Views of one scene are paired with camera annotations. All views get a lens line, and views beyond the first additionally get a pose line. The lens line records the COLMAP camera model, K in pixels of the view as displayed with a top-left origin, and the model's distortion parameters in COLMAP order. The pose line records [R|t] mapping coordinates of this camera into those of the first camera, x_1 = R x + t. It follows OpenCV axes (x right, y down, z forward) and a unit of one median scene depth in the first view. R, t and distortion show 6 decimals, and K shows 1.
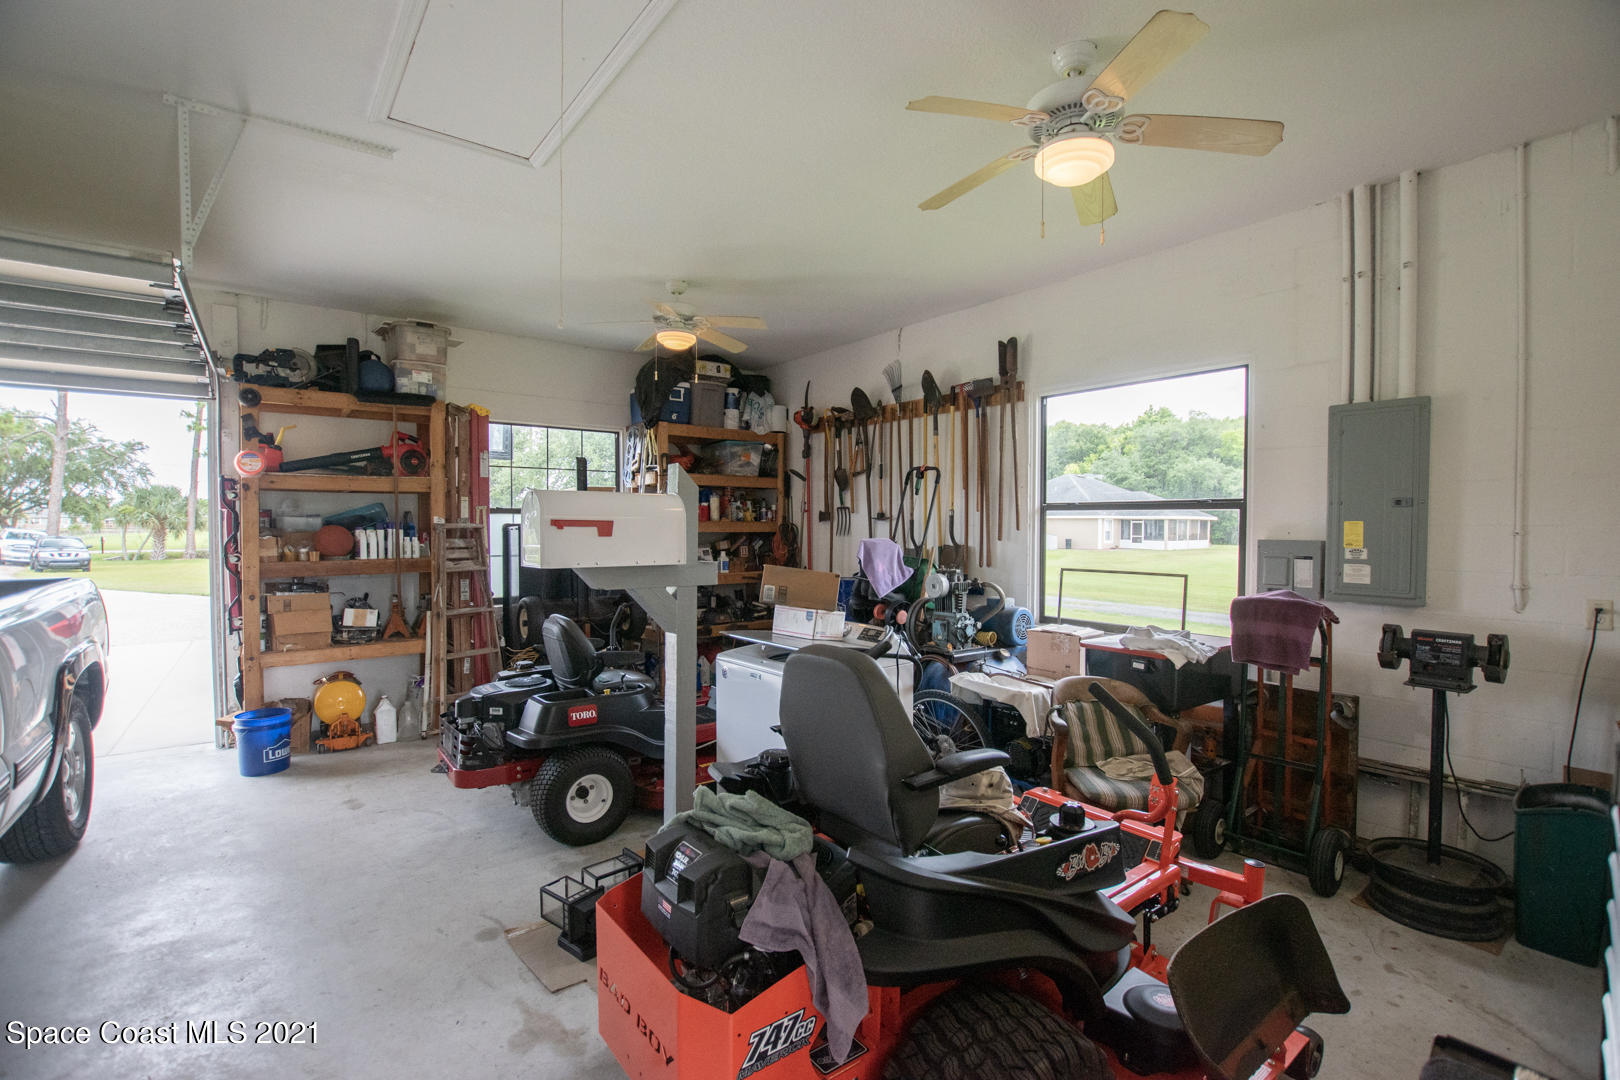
lens RADIAL K [[729.1, 0, 810.0], [0, 729.1, 540.0], [0, 0, 1]] dist [-0.023935, -0.000862]
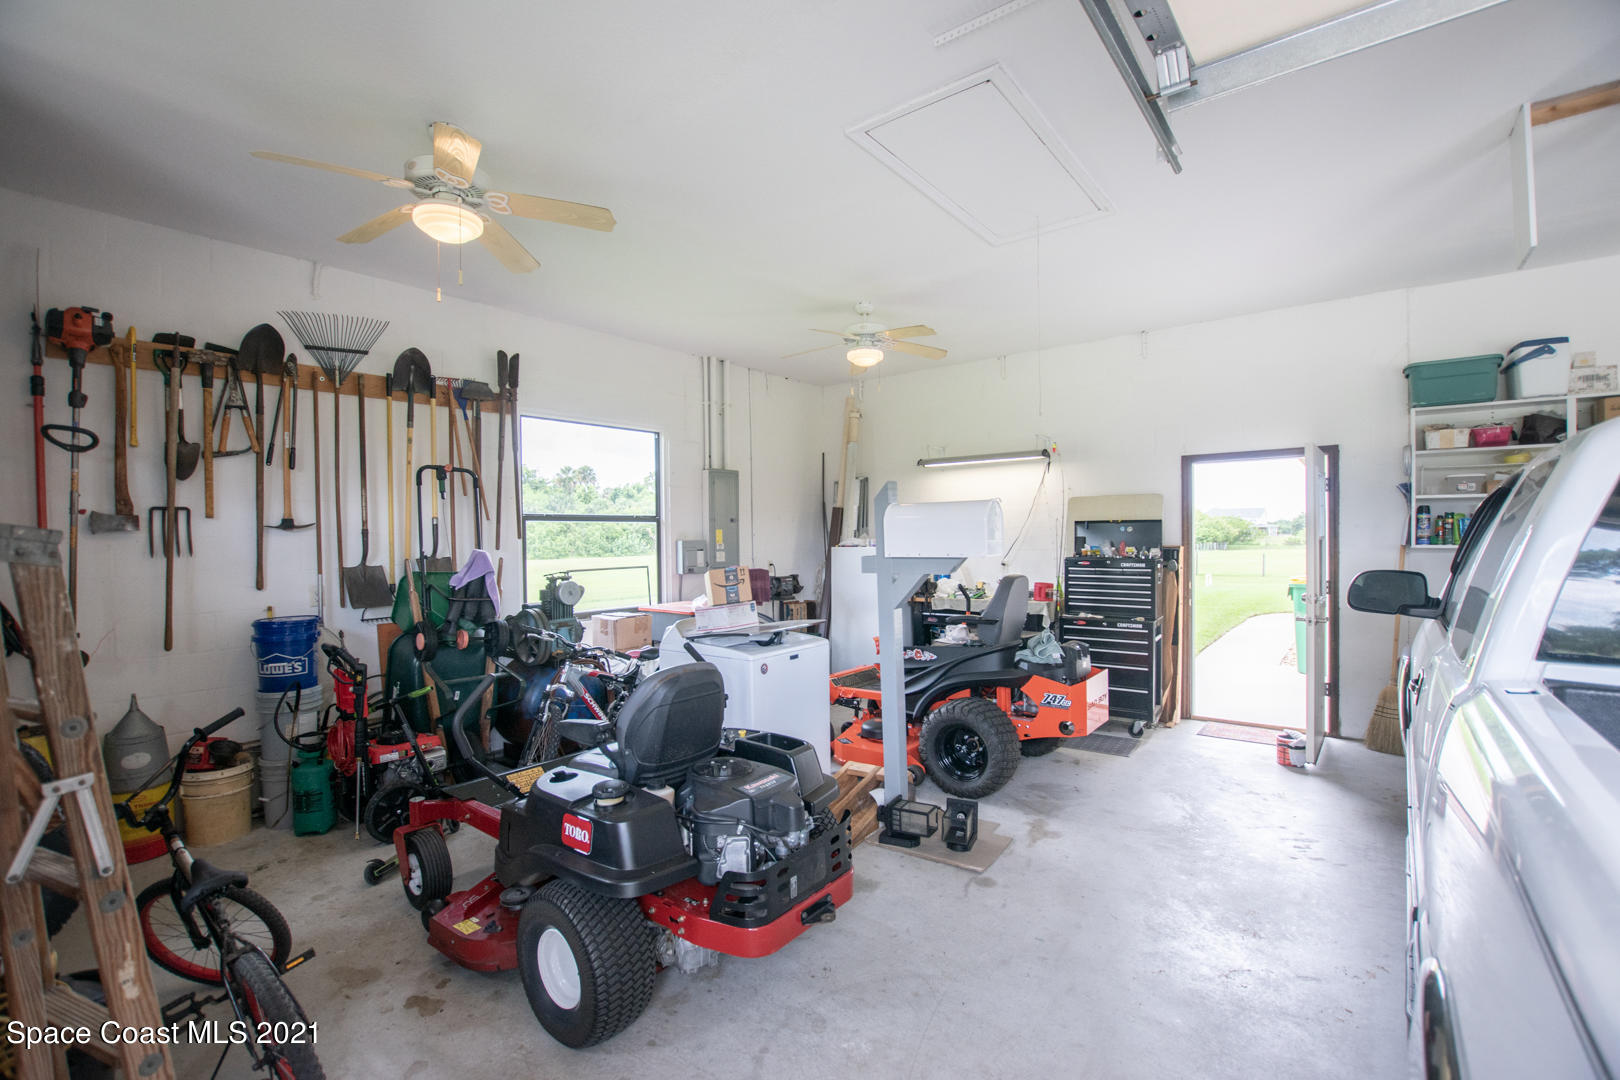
lens RADIAL K [[729.1, 0, 810.0], [0, 729.1, 540.0], [0, 0, 1]] dist [-0.023935, -0.000862]
pose [[-0.264251, -0.011789, 0.964382, -0.783743], [0.028748, 0.999385, 0.020094, -0.019742], [-0.964025, 0.033034, -0.263750, 0.821341]]
